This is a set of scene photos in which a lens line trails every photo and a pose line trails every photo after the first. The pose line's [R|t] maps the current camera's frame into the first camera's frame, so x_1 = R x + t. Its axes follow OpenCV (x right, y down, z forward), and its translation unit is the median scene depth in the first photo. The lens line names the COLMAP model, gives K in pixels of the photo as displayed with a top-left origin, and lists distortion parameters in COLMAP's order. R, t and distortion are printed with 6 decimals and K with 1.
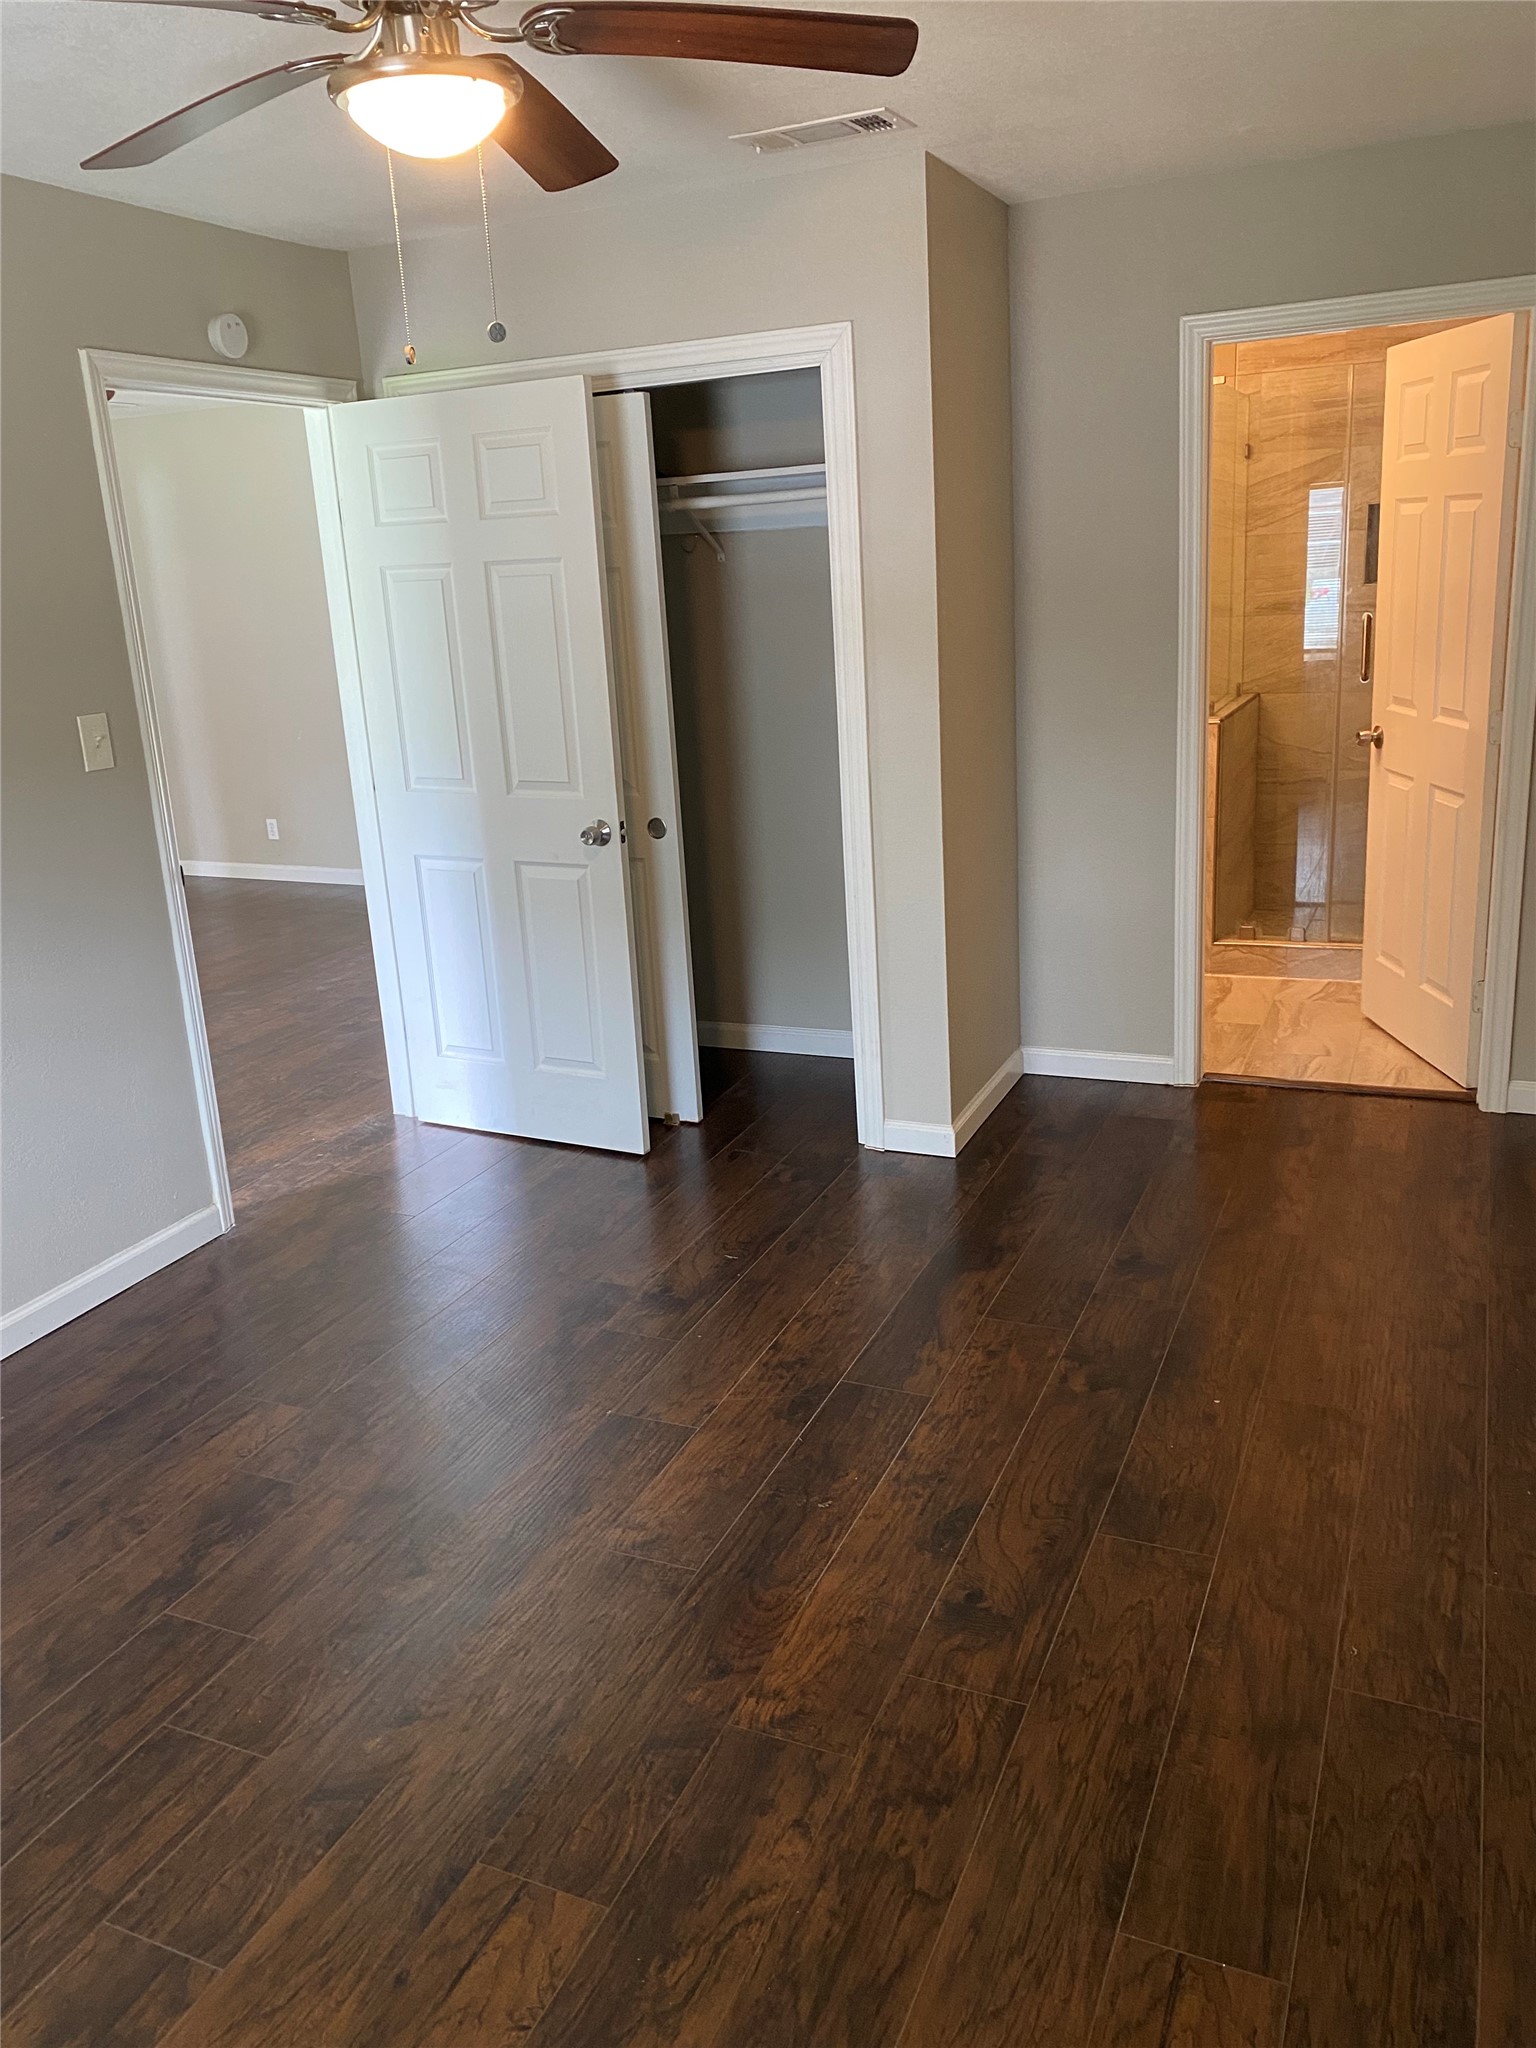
lens RADIAL K [[1551.0, 0, 765.0], [0, 1551.0, 1019.3], [0, 0, 1]] dist [0.016662, 0.007660]
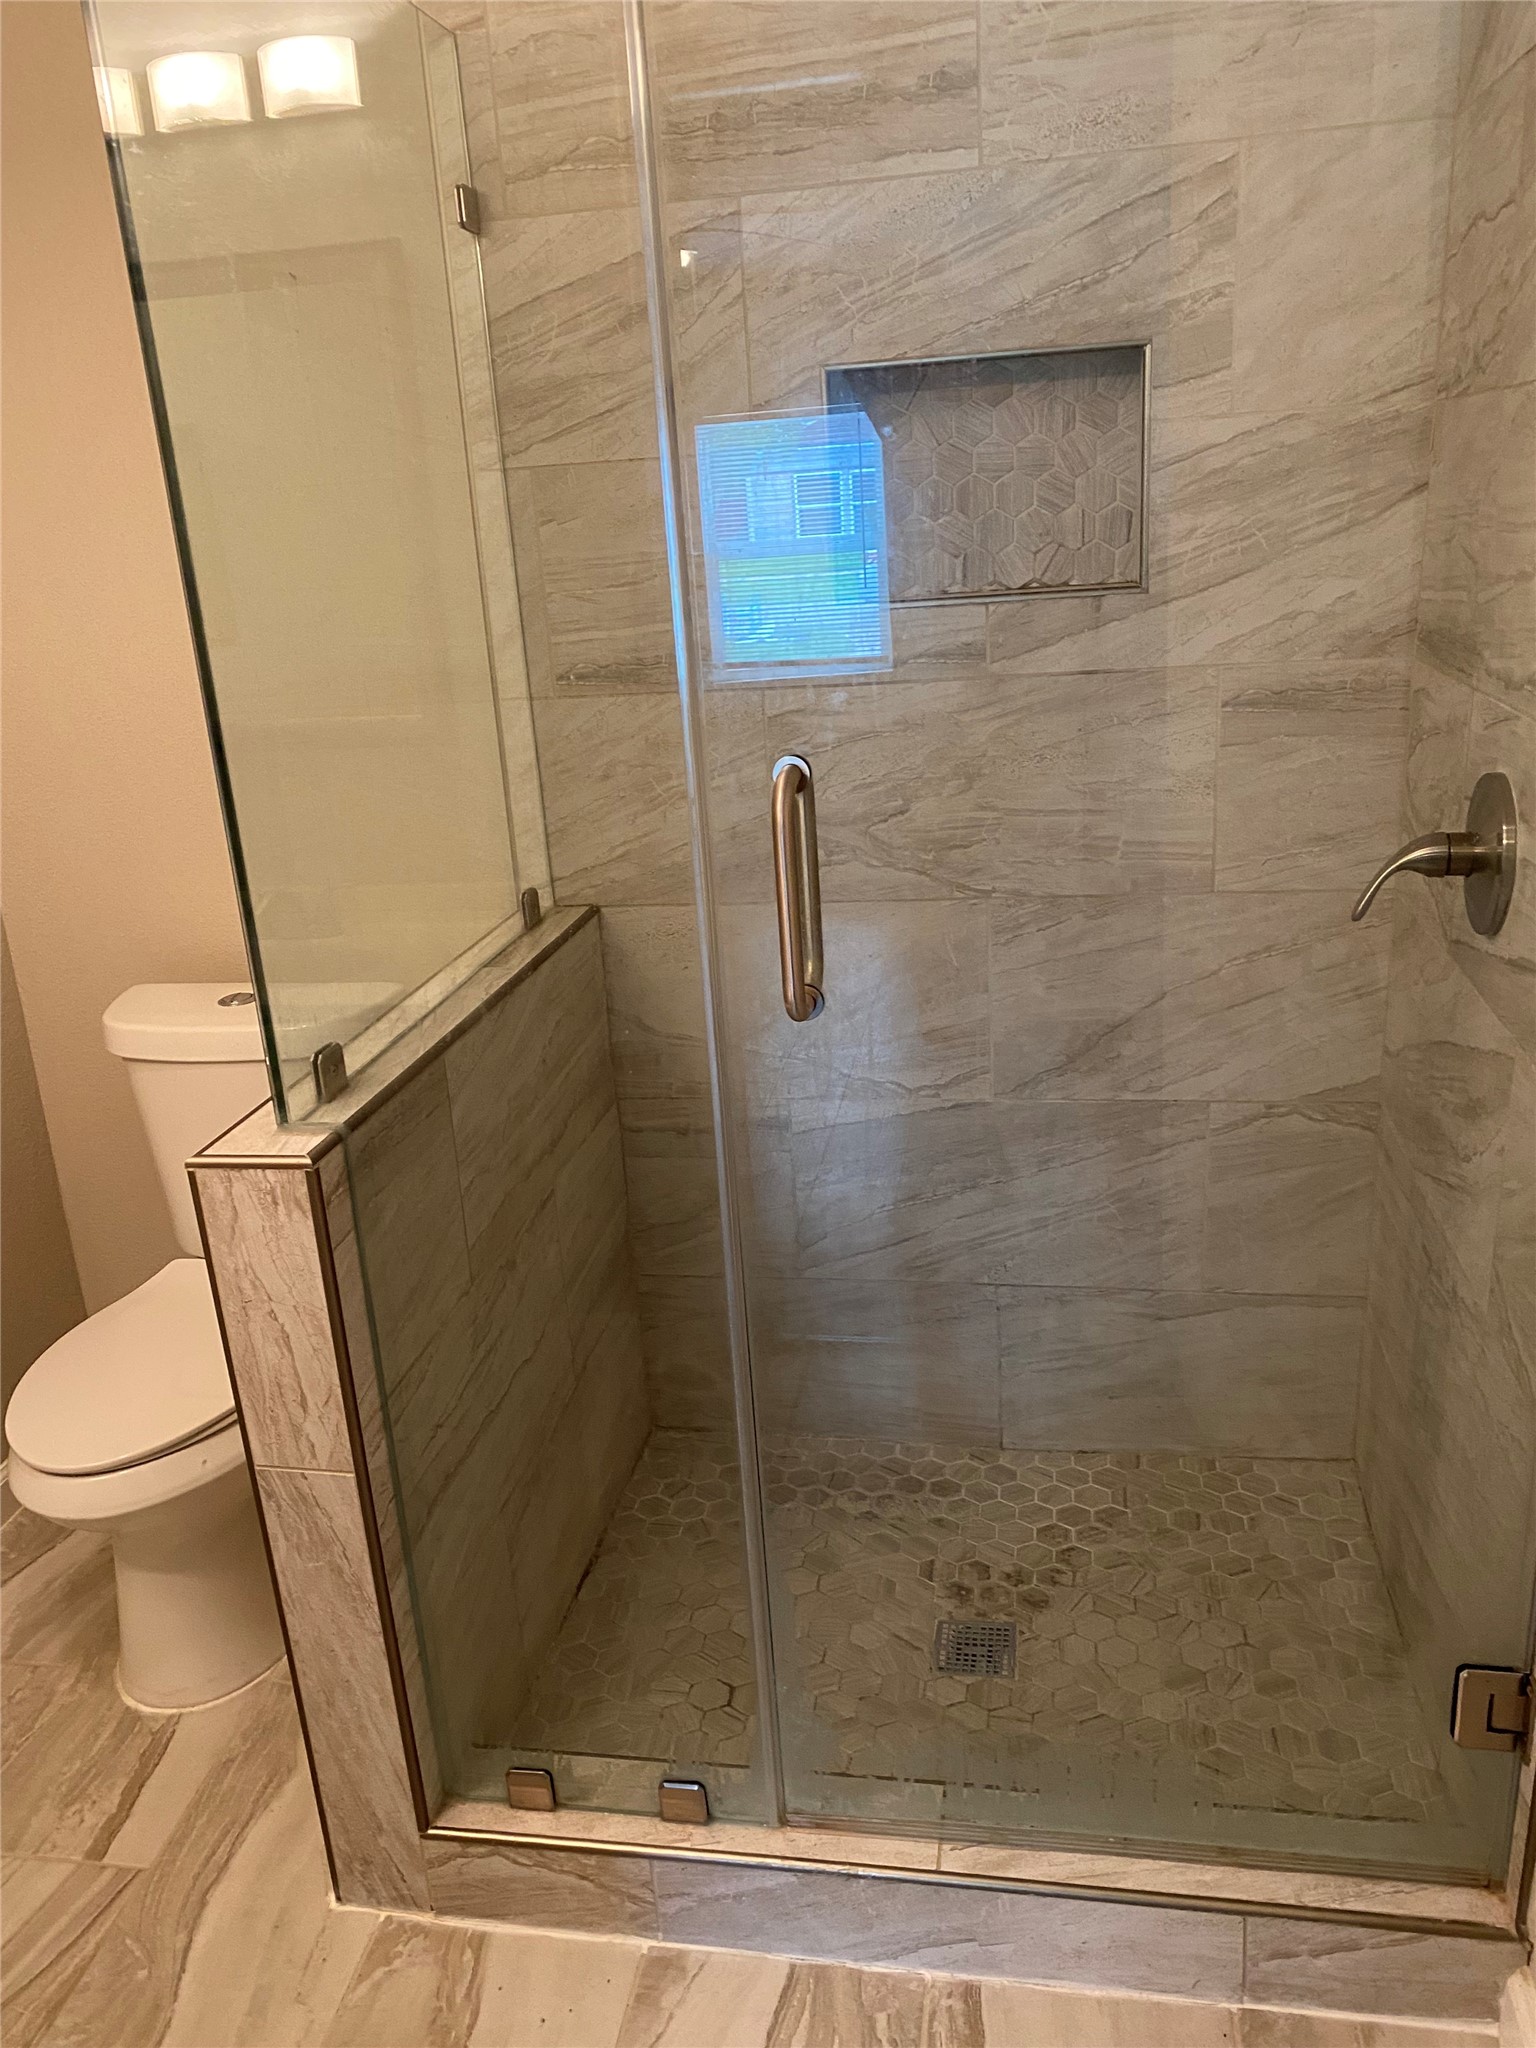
lens RADIAL K [[1551.0, 0, 766.4], [0, 1551.0, 1026.6], [0, 0, 1]] dist [0.016662, 0.007660]
pose [[0.971369, -0.080805, 0.223411, 0.282935], [0.073804, 0.996489, 0.039525, -0.200412], [-0.225821, -0.021905, 0.973923, 0.660257]]
